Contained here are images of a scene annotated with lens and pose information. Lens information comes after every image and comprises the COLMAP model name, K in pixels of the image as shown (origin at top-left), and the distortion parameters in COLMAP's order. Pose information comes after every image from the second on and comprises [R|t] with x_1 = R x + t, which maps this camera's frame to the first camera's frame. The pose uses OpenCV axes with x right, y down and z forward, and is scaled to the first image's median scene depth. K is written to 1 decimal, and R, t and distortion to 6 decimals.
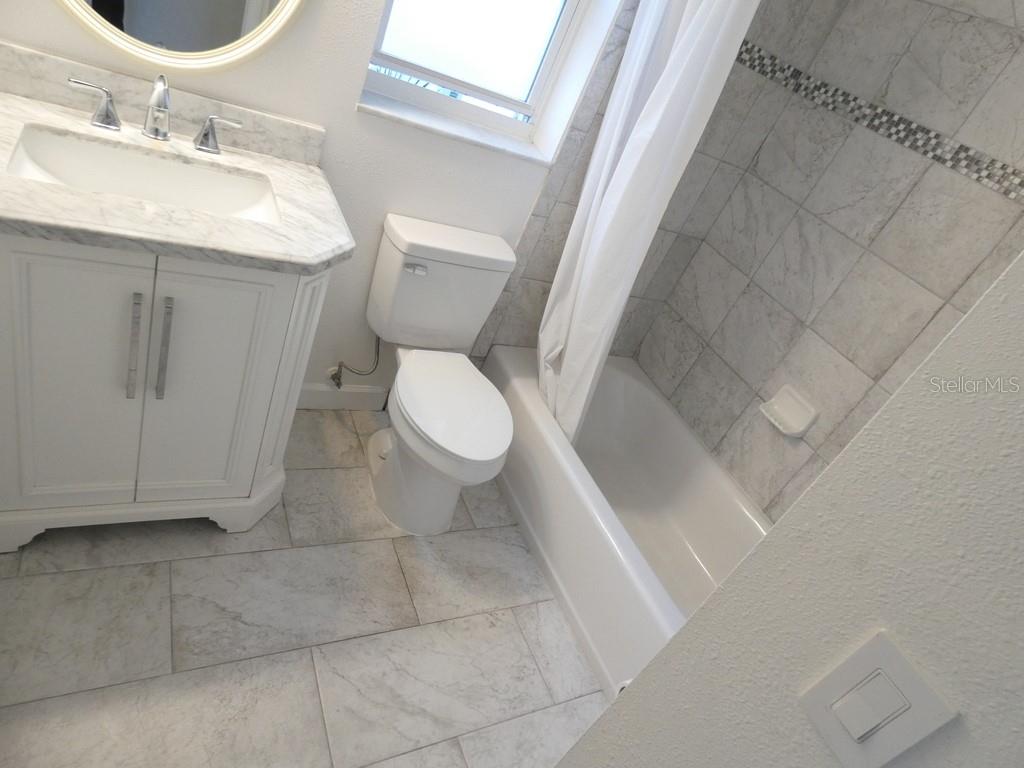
lens RADIAL K [[603.8, 0, 510.6], [0, 603.8, 383.2], [0, 0, 1]] dist [-0.005084, -0.001686]
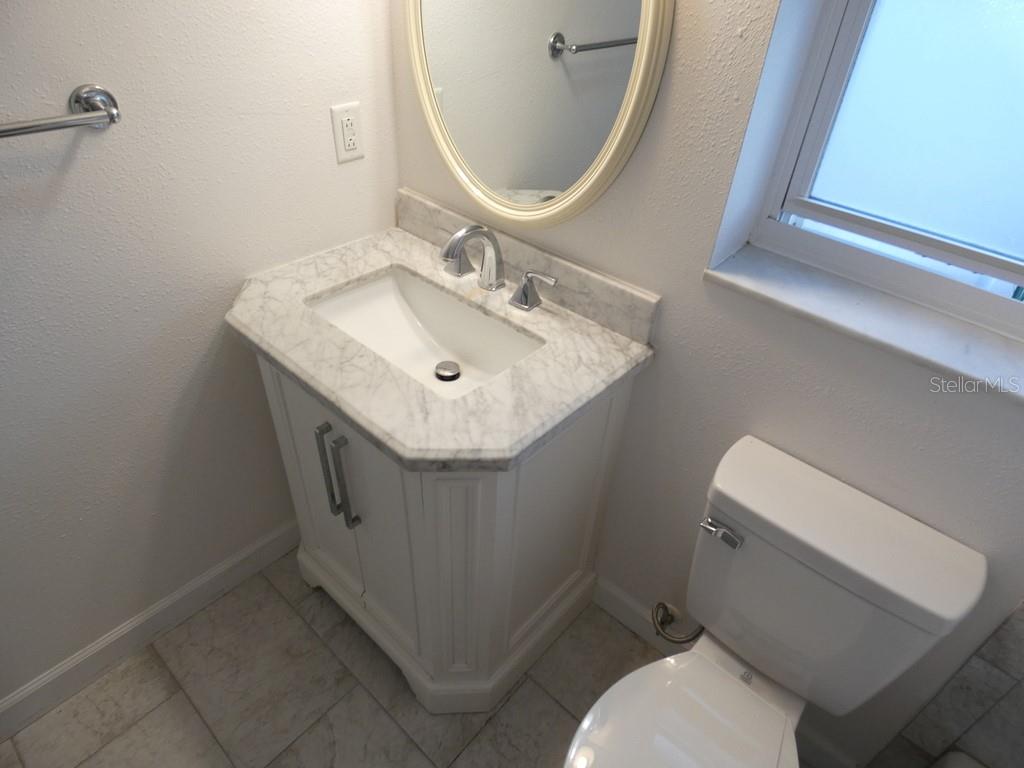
lens RADIAL K [[603.8, 0, 510.6], [0, 603.8, 383.2], [0, 0, 1]] dist [-0.005084, -0.001686]
pose [[0.395003, 0.232197, -0.888852, 0.293159], [-0.434948, 0.899490, 0.041686, -0.295357], [0.809193, 0.370138, 0.456295, 0.587156]]
